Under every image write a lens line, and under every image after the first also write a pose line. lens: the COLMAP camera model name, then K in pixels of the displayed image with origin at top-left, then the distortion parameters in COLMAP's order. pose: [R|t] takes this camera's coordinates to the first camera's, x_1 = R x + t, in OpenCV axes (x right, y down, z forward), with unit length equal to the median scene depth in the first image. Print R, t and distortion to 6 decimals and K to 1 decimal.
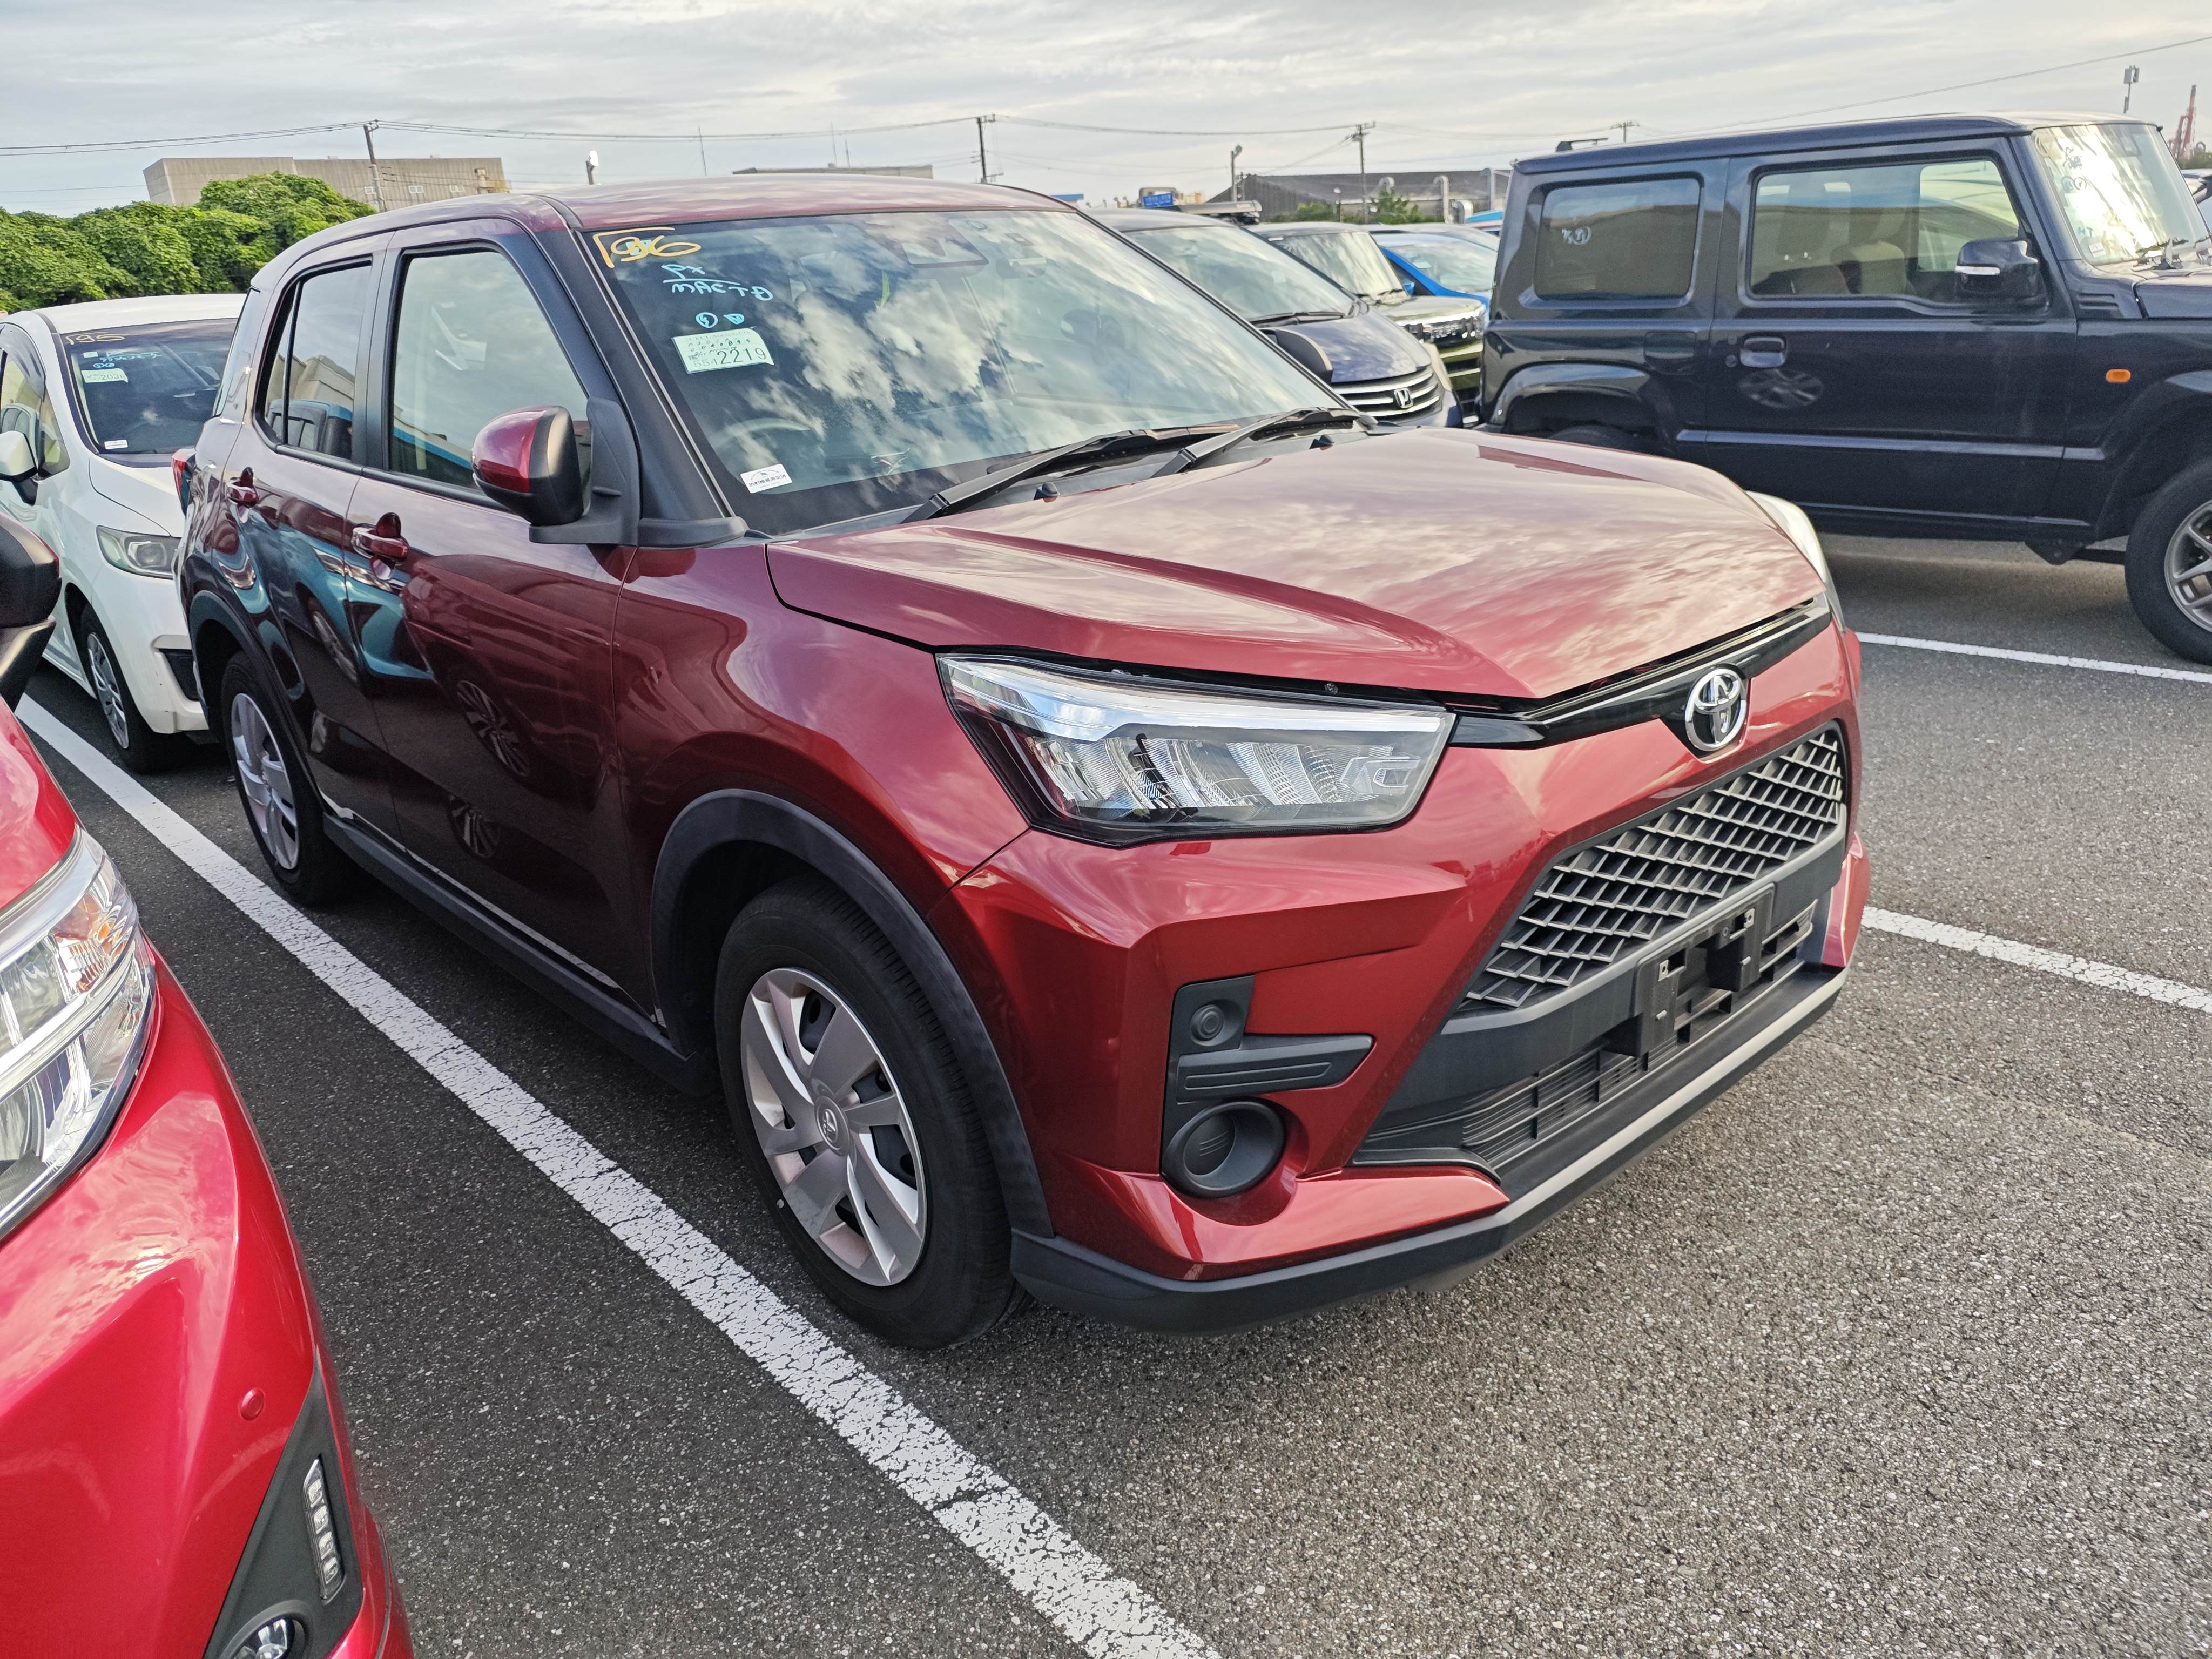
lens RADIAL K [[1505.7, 0, 1128.6], [0, 1505.7, 805.5], [0, 0, 1]] dist [0.007424, -0.001318]
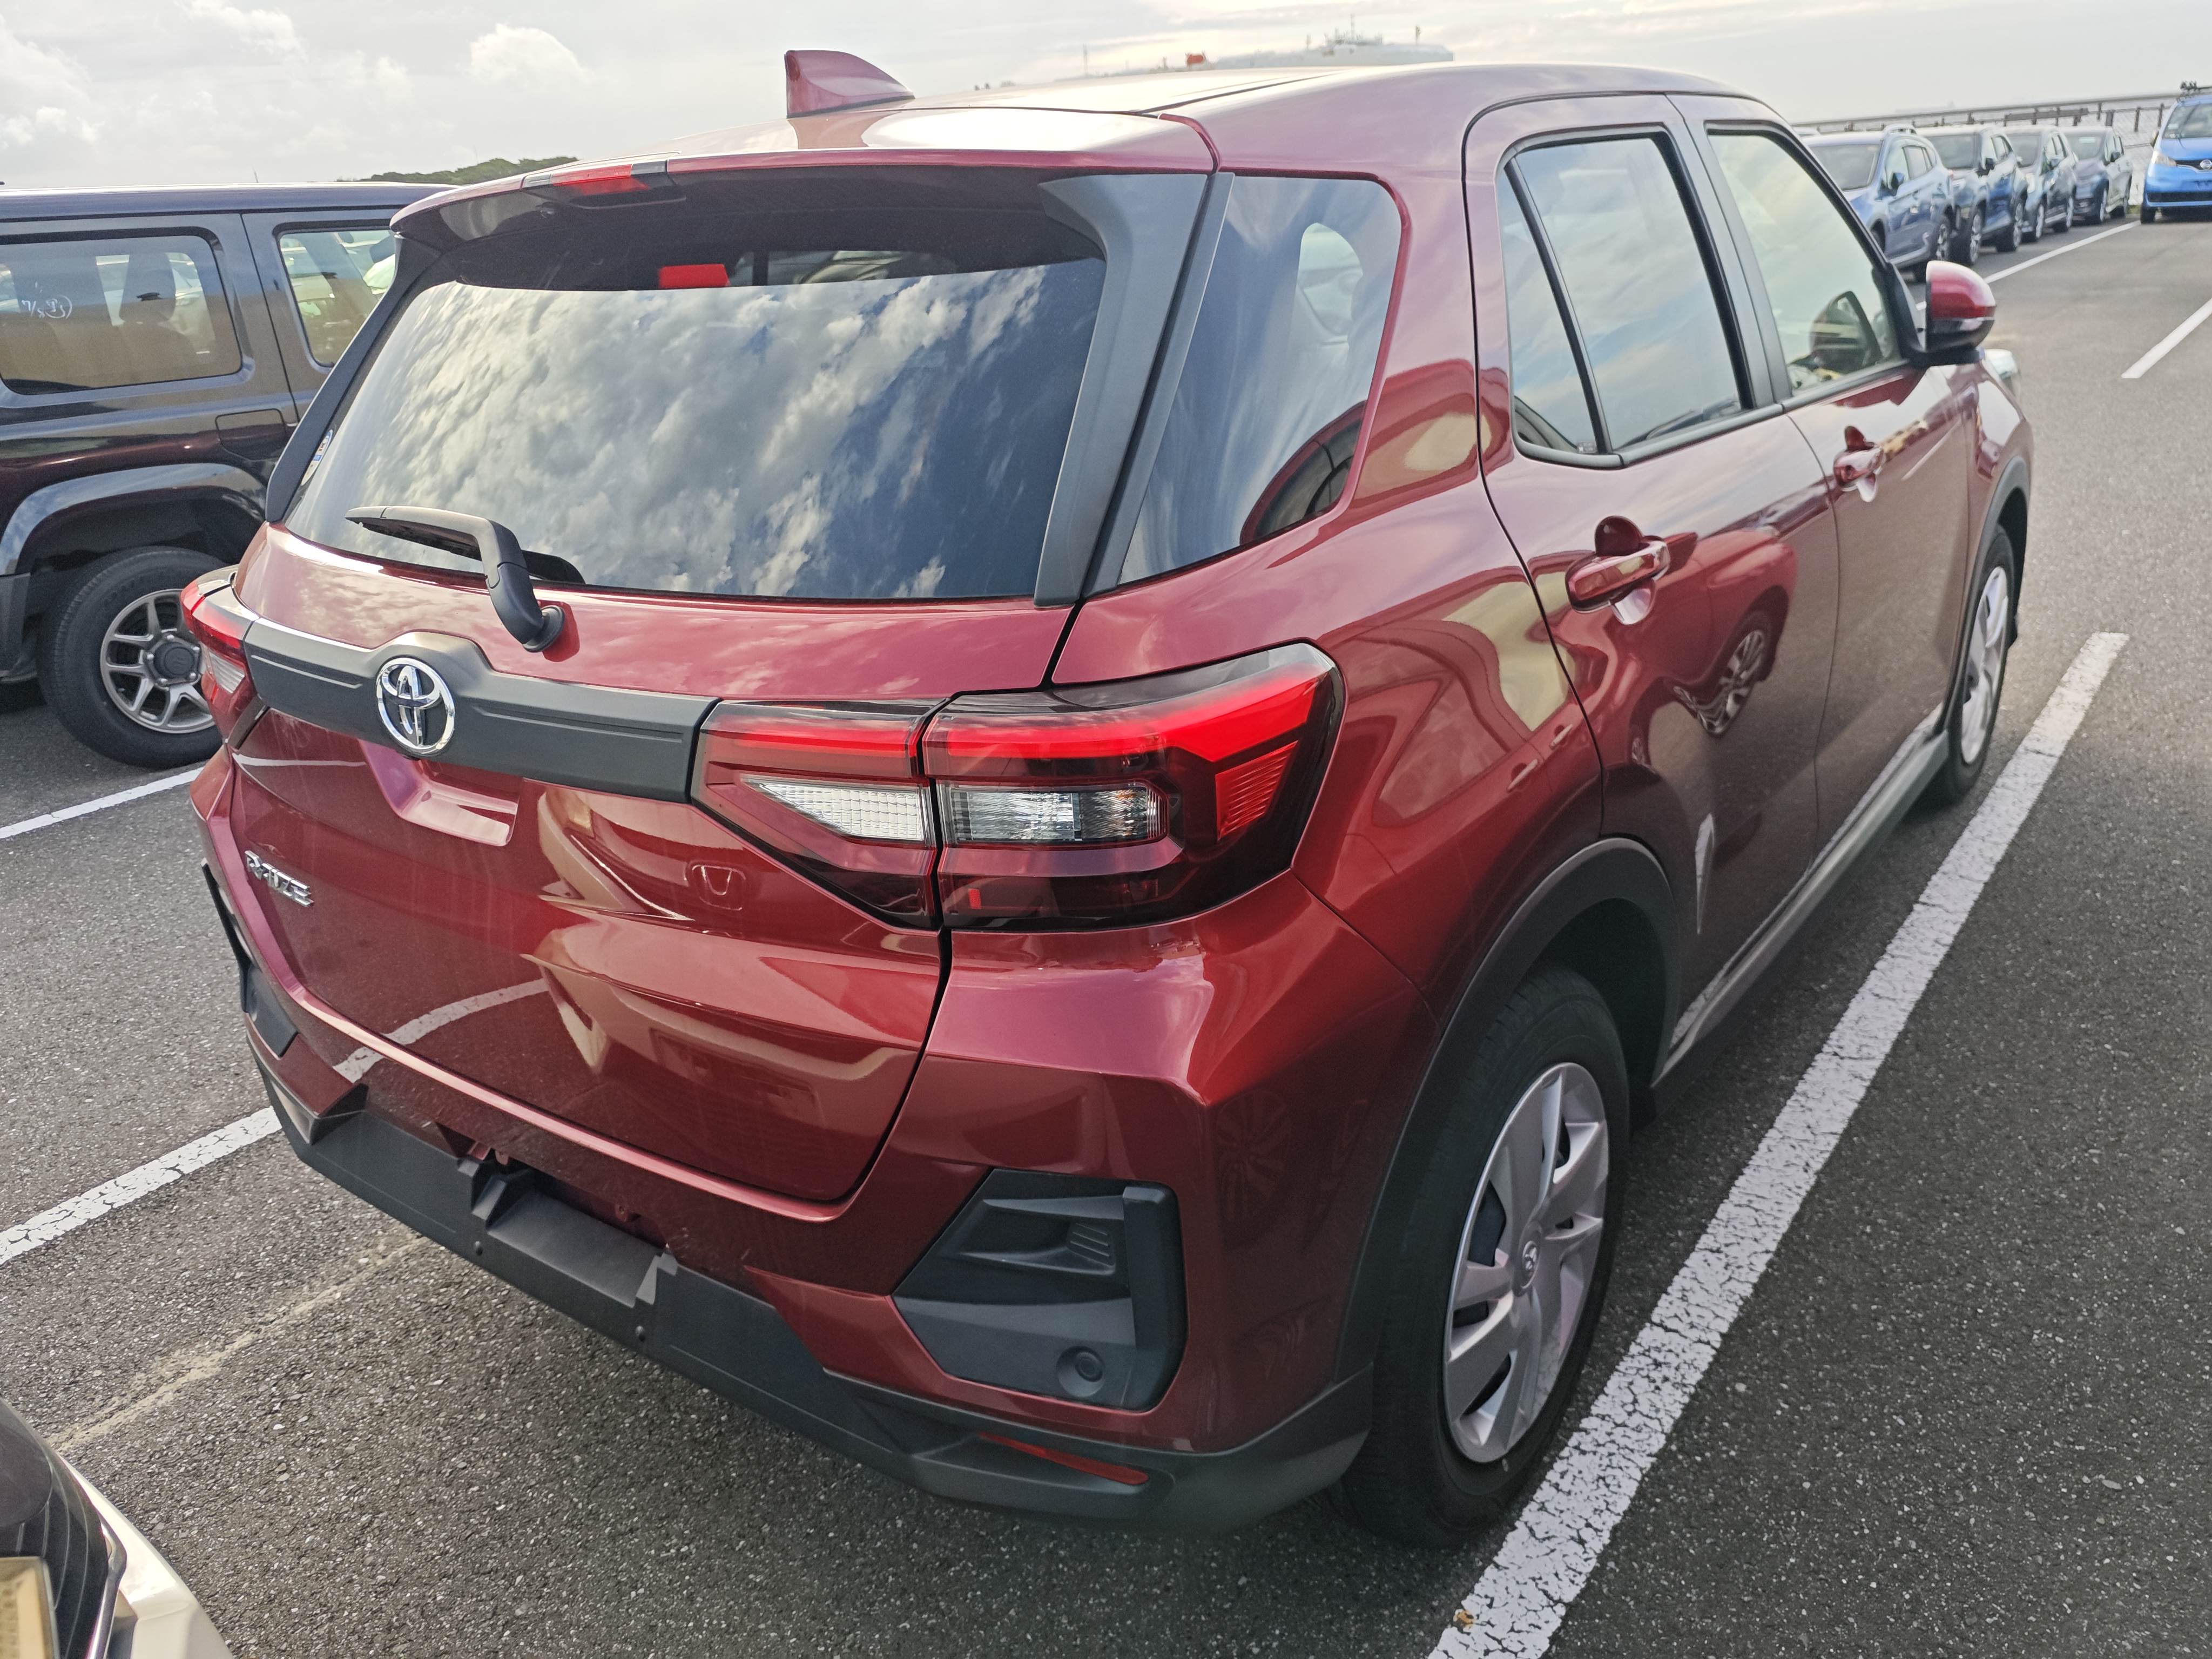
lens RADIAL K [[1568.7, 0, 1119.3], [0, 1568.7, 823.4], [0, 0, 1]] dist [0.047975, -0.080192]
pose [[-0.152500, -0.284163, 0.946570, -1.851809], [0.407301, 0.854584, 0.322168, -0.620429], [-0.900472, 0.434669, -0.014584, 2.057113]]
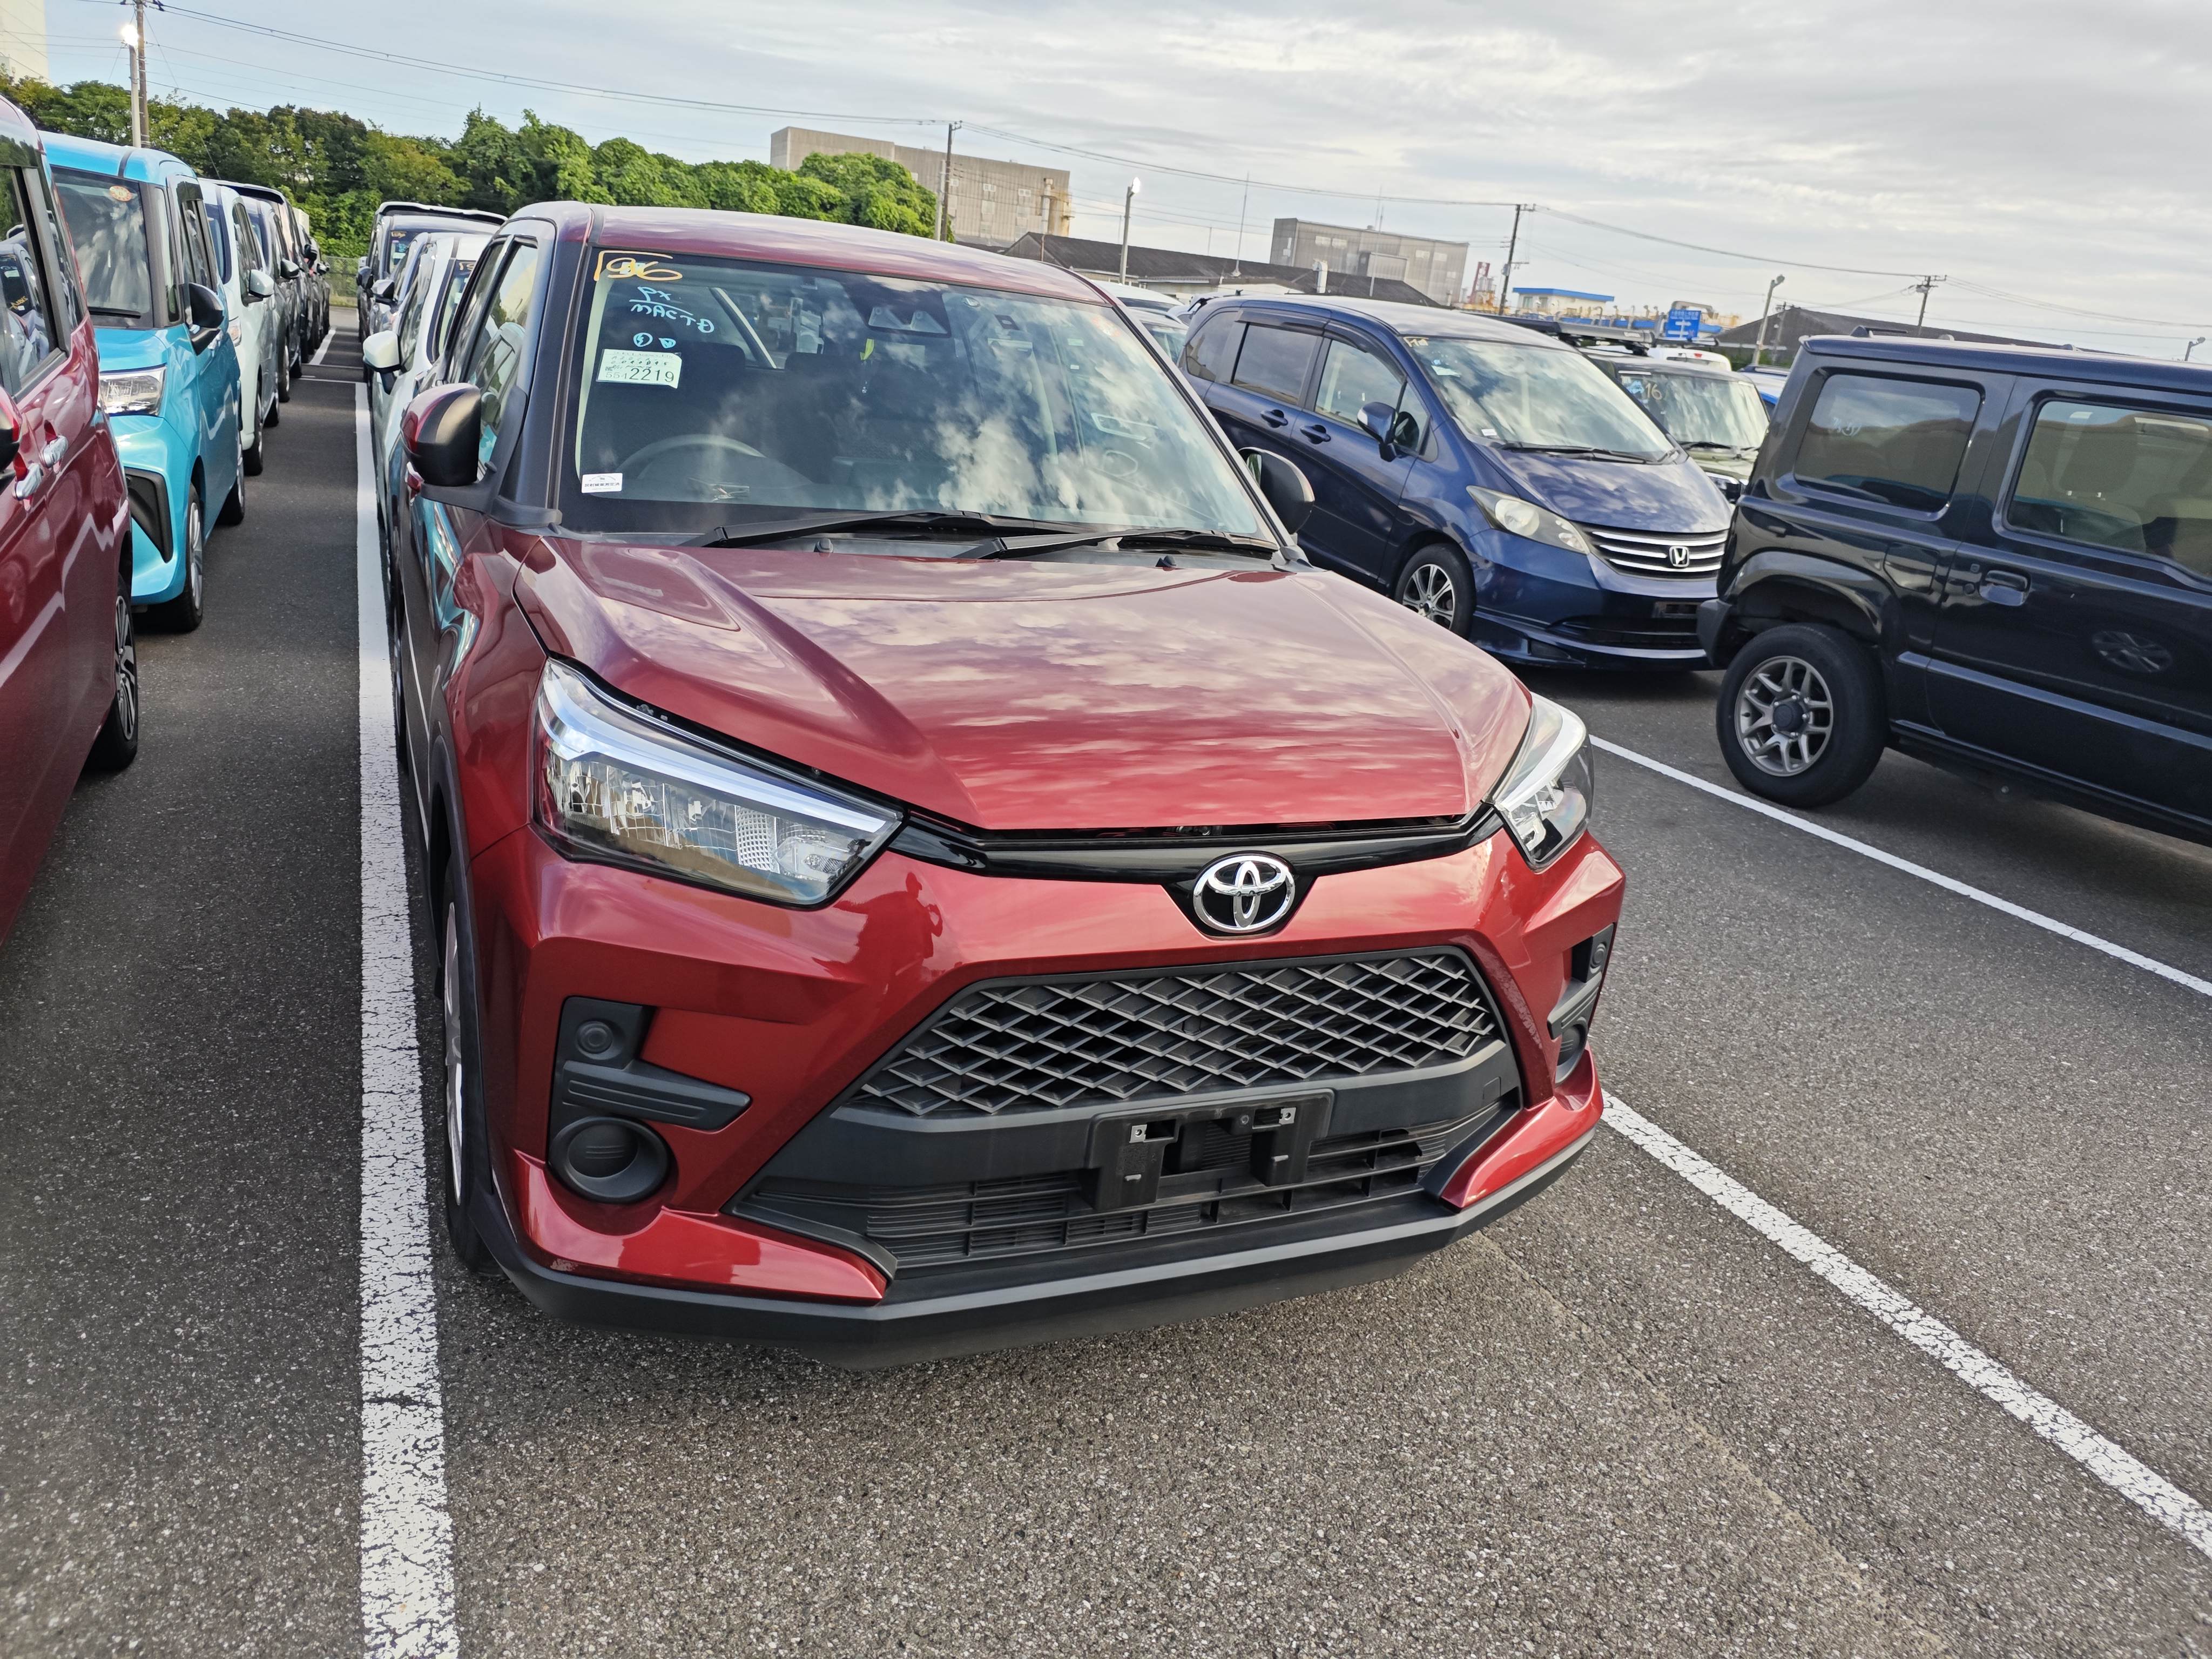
lens RADIAL K [[1505.7, 0, 1128.6], [0, 1505.7, 805.5], [0, 0, 1]] dist [0.007424, -0.001318]
pose [[0.937401, 0.250318, -0.242118, 0.515295], [-0.259530, 0.965714, -0.006393, -0.088796], [0.232216, 0.068829, 0.970226, 0.017912]]
